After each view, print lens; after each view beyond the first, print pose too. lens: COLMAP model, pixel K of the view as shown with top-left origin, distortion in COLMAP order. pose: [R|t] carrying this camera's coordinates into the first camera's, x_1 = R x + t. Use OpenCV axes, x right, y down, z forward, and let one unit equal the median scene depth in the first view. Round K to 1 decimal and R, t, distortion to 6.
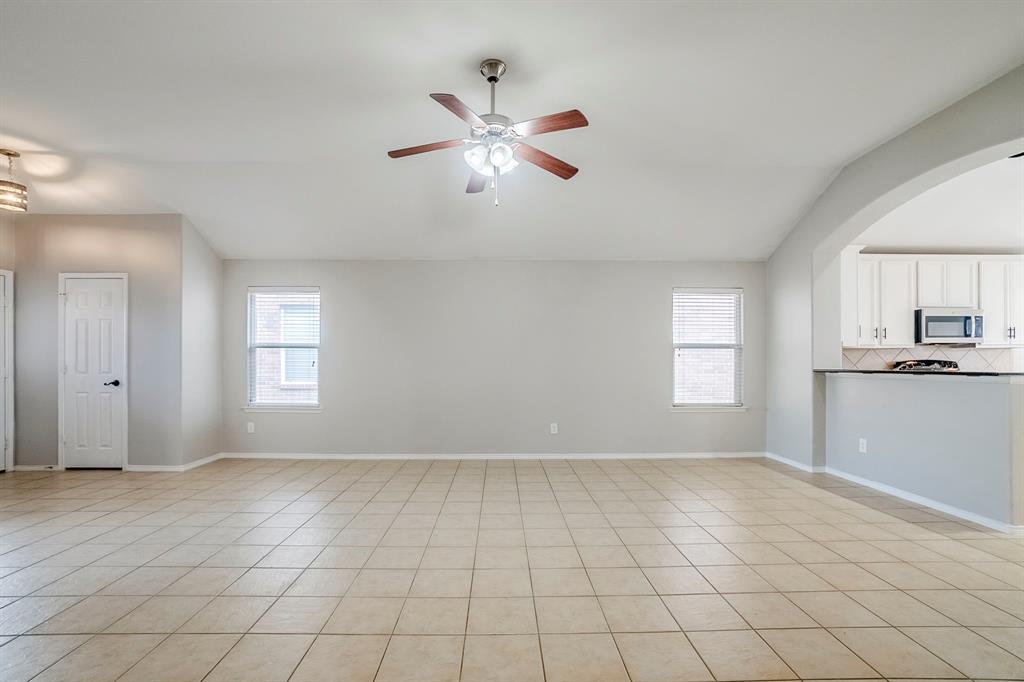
lens RADIAL K [[461.7, 0, 508.9], [0, 461.7, 353.9], [0, 0, 1]] dist [-0.059528, 0.025732]
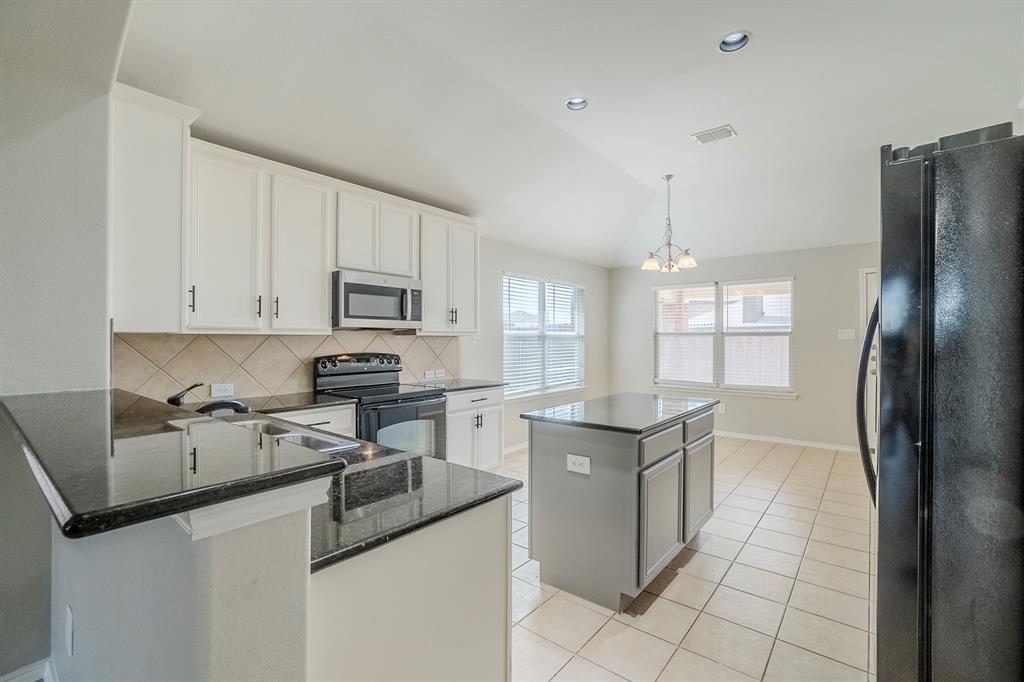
lens RADIAL K [[454.4, 0, 512.0], [0, 454.4, 341.0], [0, 0, 1]] dist [-0.056040, 0.023856]
pose [[0.646931, -0.000602, 0.762549, 0.608334], [-0.011987, 0.999868, 0.010959, -0.014971], [-0.762455, -0.016230, 0.646838, 0.428296]]
